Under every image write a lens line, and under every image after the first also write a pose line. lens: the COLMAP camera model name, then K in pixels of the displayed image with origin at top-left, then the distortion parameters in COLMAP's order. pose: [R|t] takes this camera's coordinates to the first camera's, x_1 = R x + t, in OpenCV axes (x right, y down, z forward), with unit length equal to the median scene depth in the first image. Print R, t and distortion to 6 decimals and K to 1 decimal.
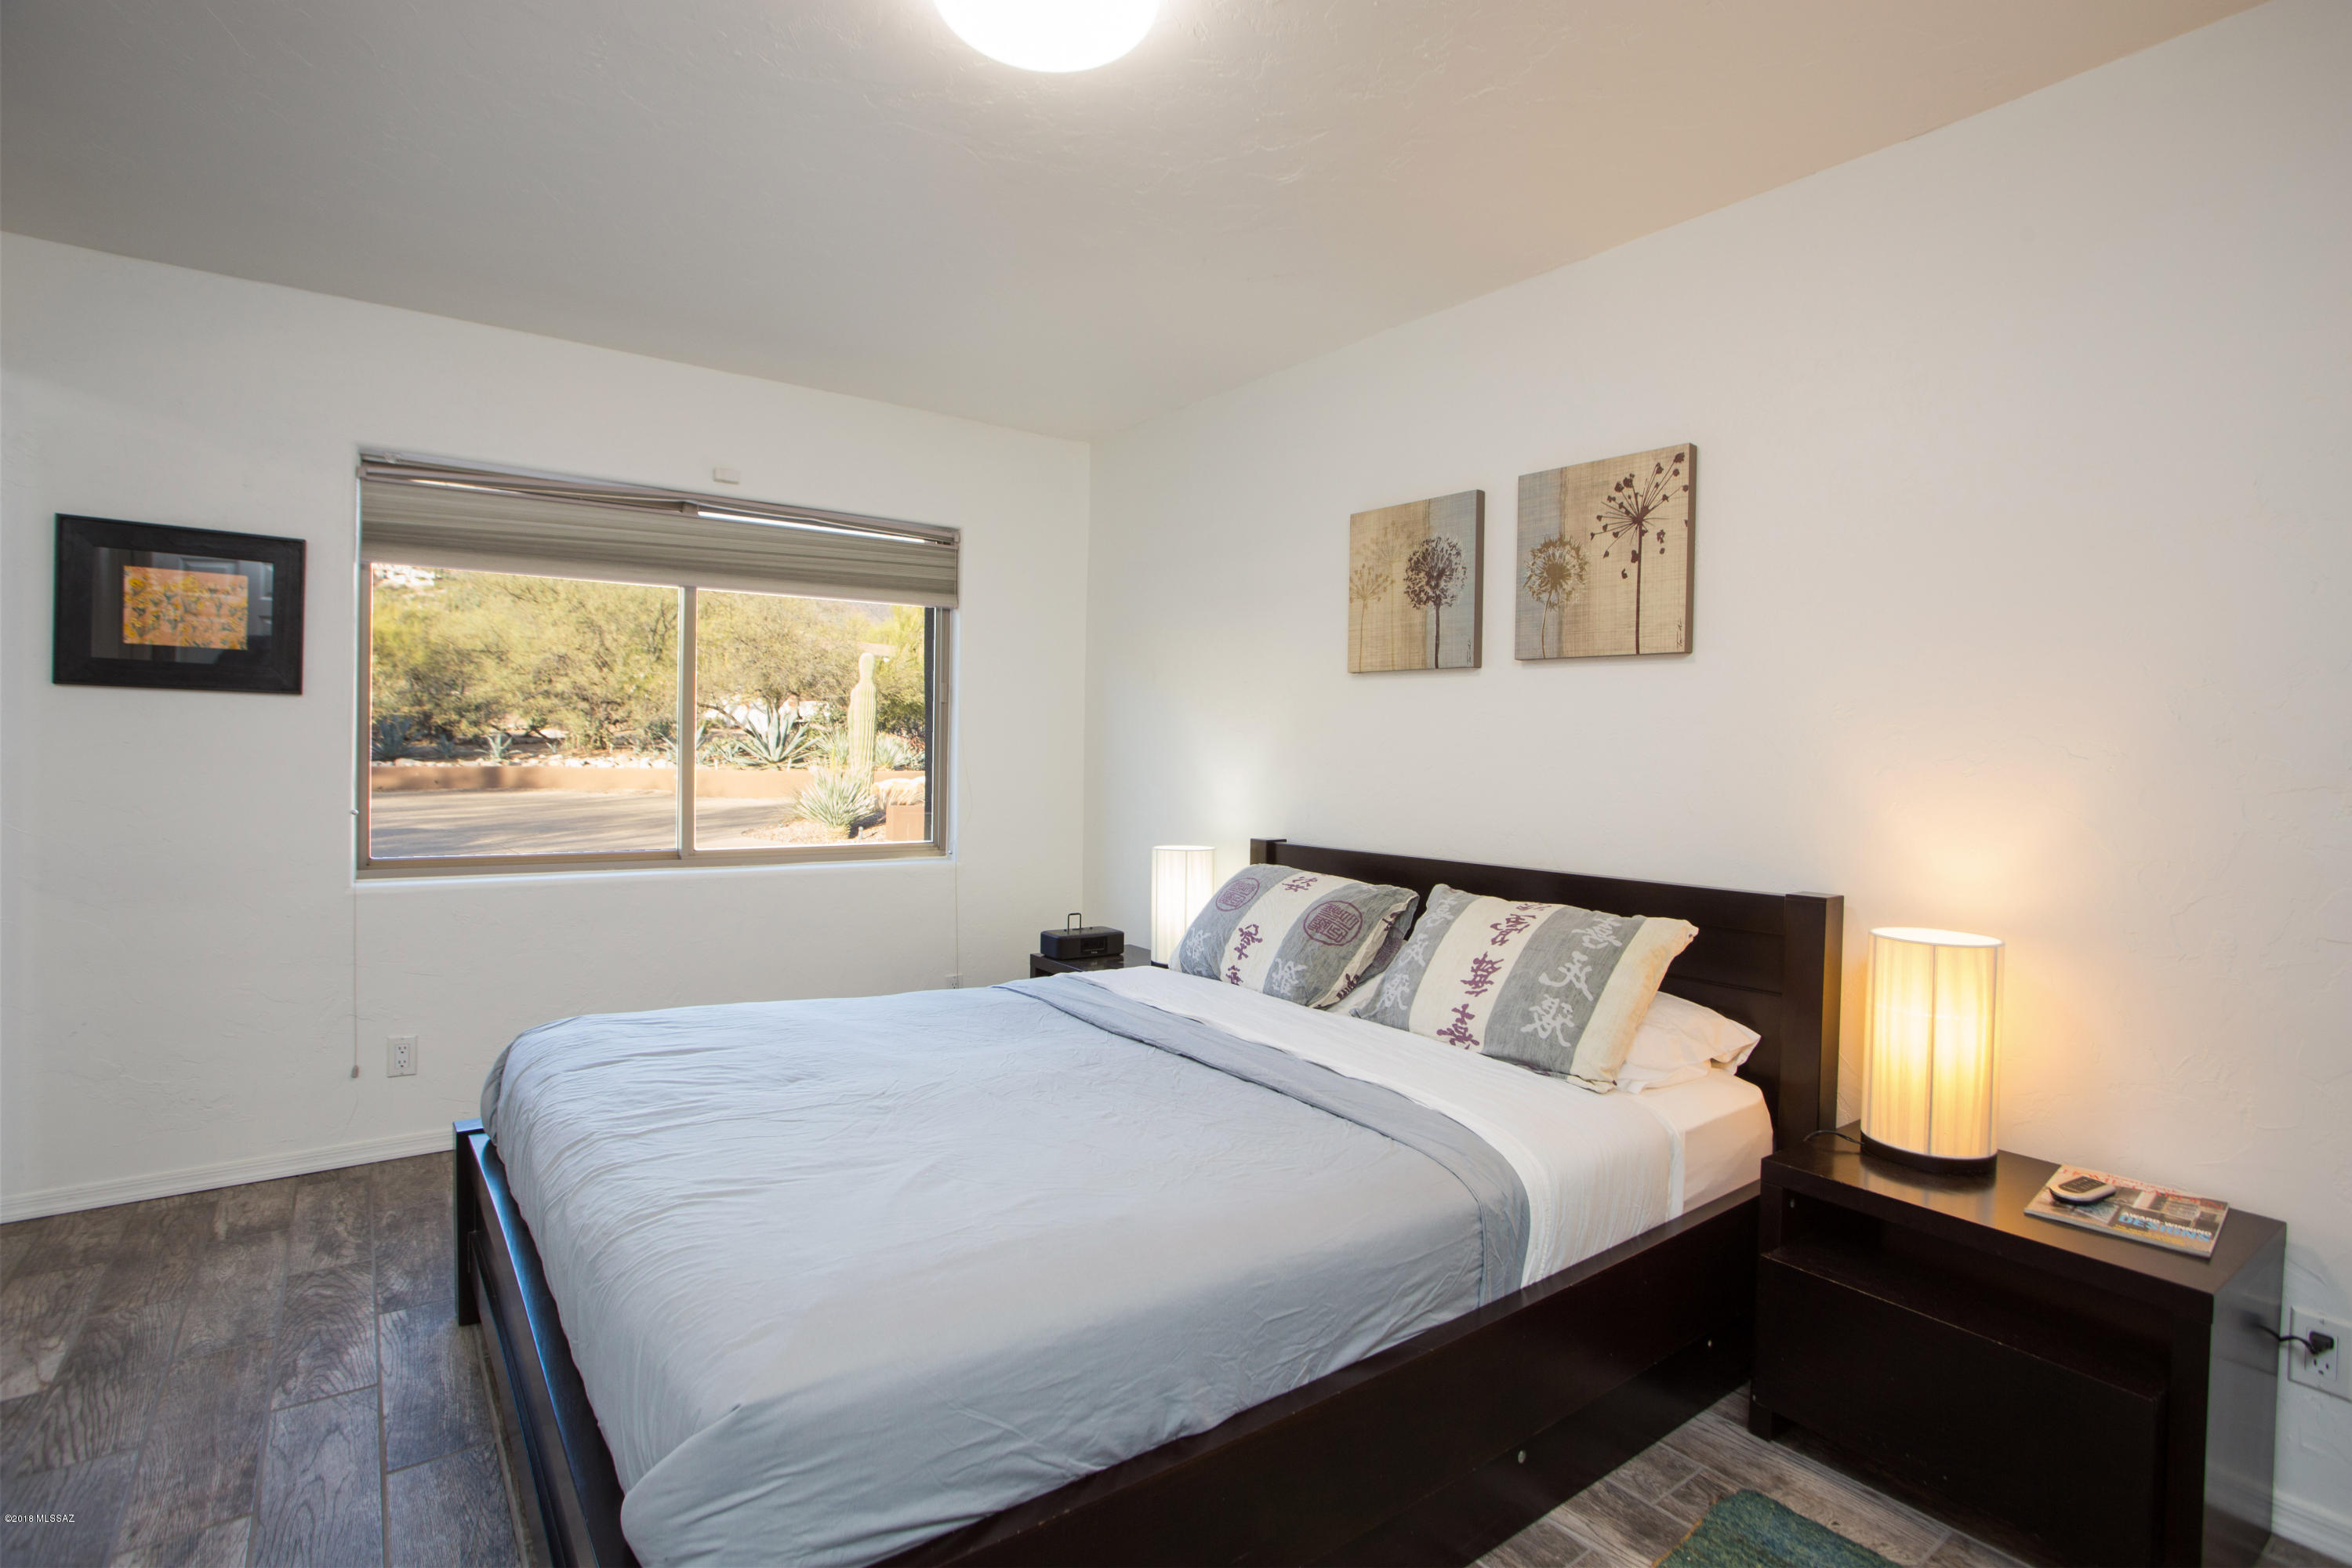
lens RADIAL K [[1215.6, 0, 1181.5], [0, 1215.6, 761.6], [0, 0, 1]] dist [-0.068483, 0.000817]
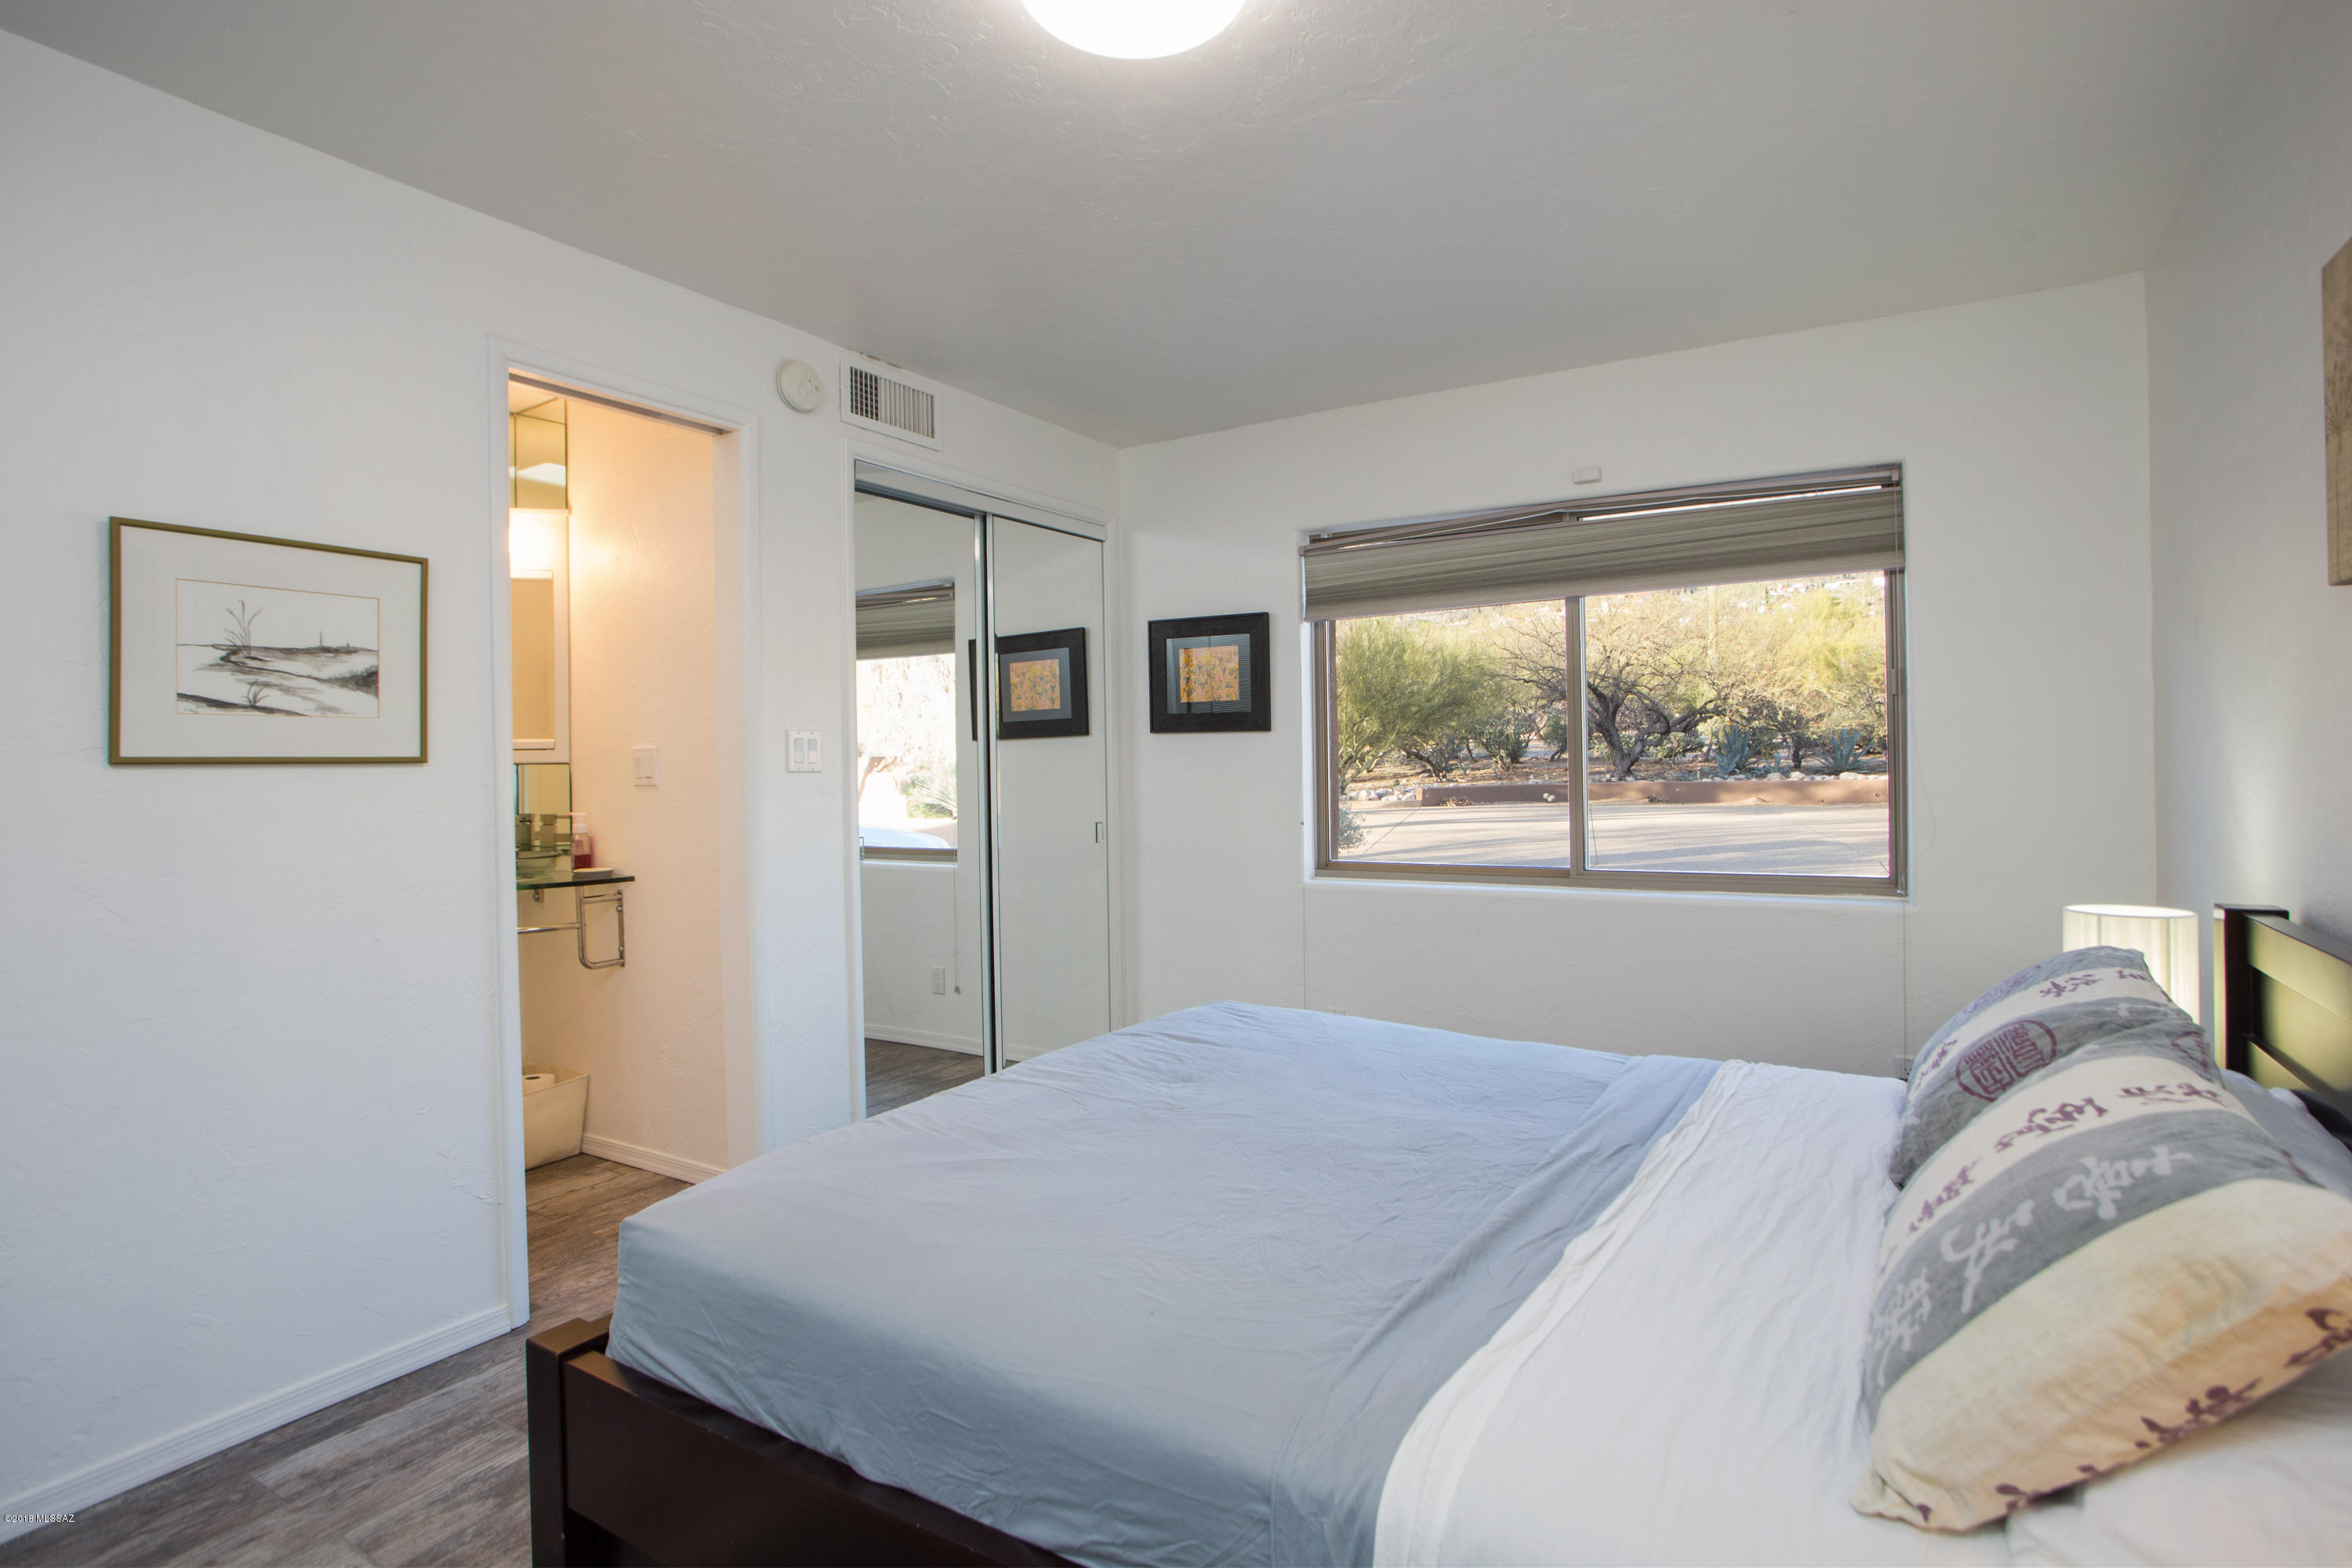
lens RADIAL K [[1231.5, 0, 1170.8], [0, 1231.5, 768.6], [0, 0, 1]] dist [-0.078982, 0.037824]
pose [[0.326358, -0.018137, -0.945072, 0.527865], [0.014219, 0.999797, -0.014277, 0.002392], [0.945139, -0.008778, 0.326550, 0.471552]]
